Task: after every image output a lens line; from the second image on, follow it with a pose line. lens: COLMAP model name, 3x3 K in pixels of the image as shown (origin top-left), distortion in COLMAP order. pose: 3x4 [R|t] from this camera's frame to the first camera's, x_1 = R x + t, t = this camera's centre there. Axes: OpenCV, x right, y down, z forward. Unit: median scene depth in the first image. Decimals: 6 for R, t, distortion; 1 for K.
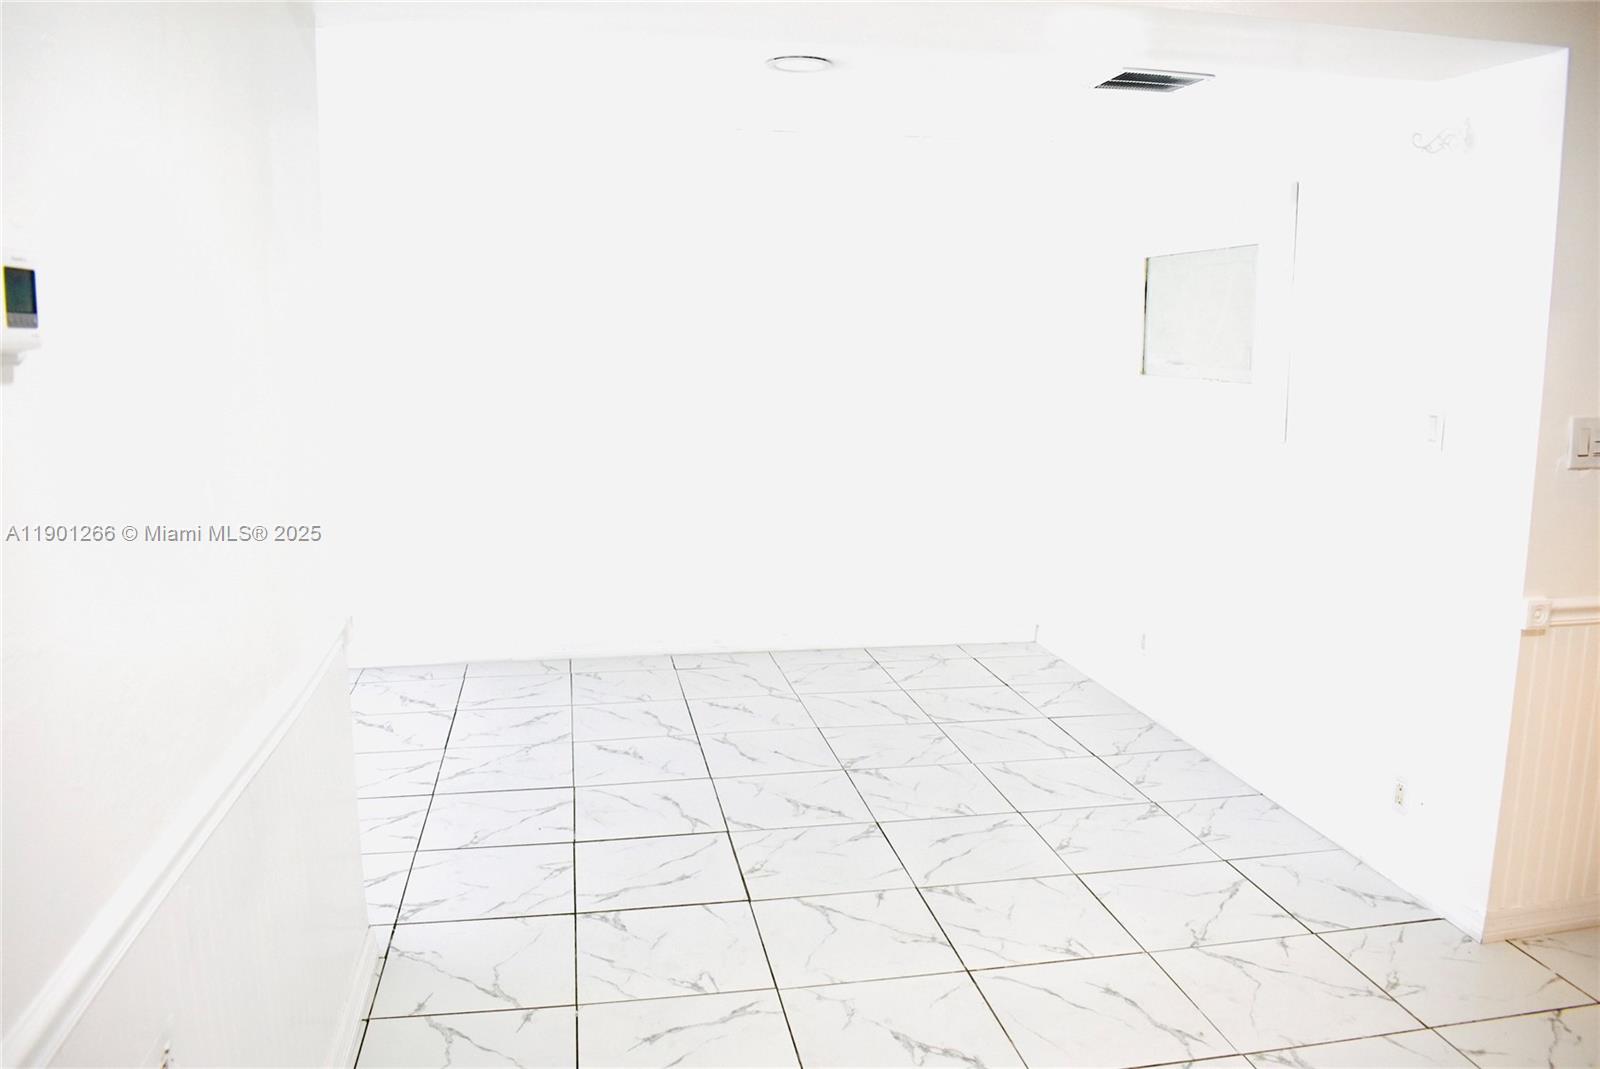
lens RADIAL K [[1224.5, 0, 798.9], [0, 1224.5, 535.8], [0, 0, 1]] dist [-0.100280, 0.018865]
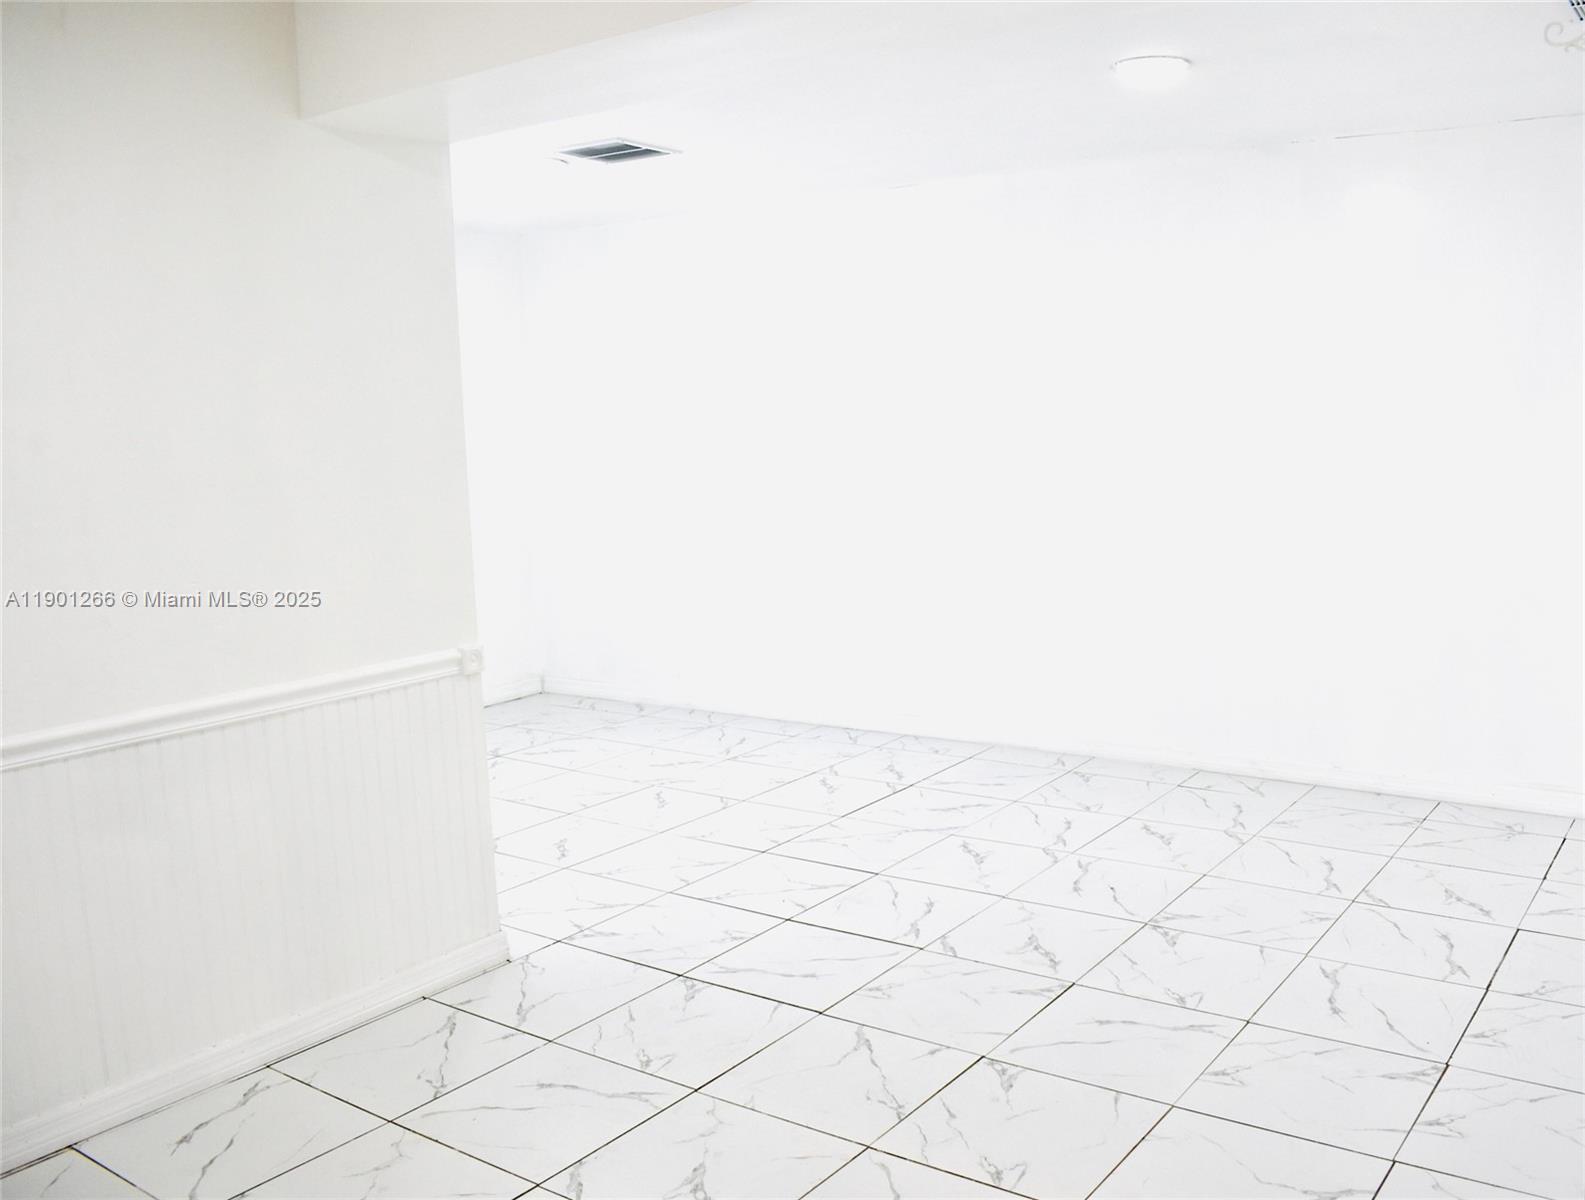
lens RADIAL K [[1253.6, 0, 792.5], [0, 1253.6, 599.0], [0, 0, 1]] dist [-0.072388, -0.002210]
pose [[0.741614, 0.079432, -0.666108, 0.350192], [-0.085393, 0.996065, 0.023705, -0.032108], [0.665370, 0.039301, 0.745479, 0.134915]]
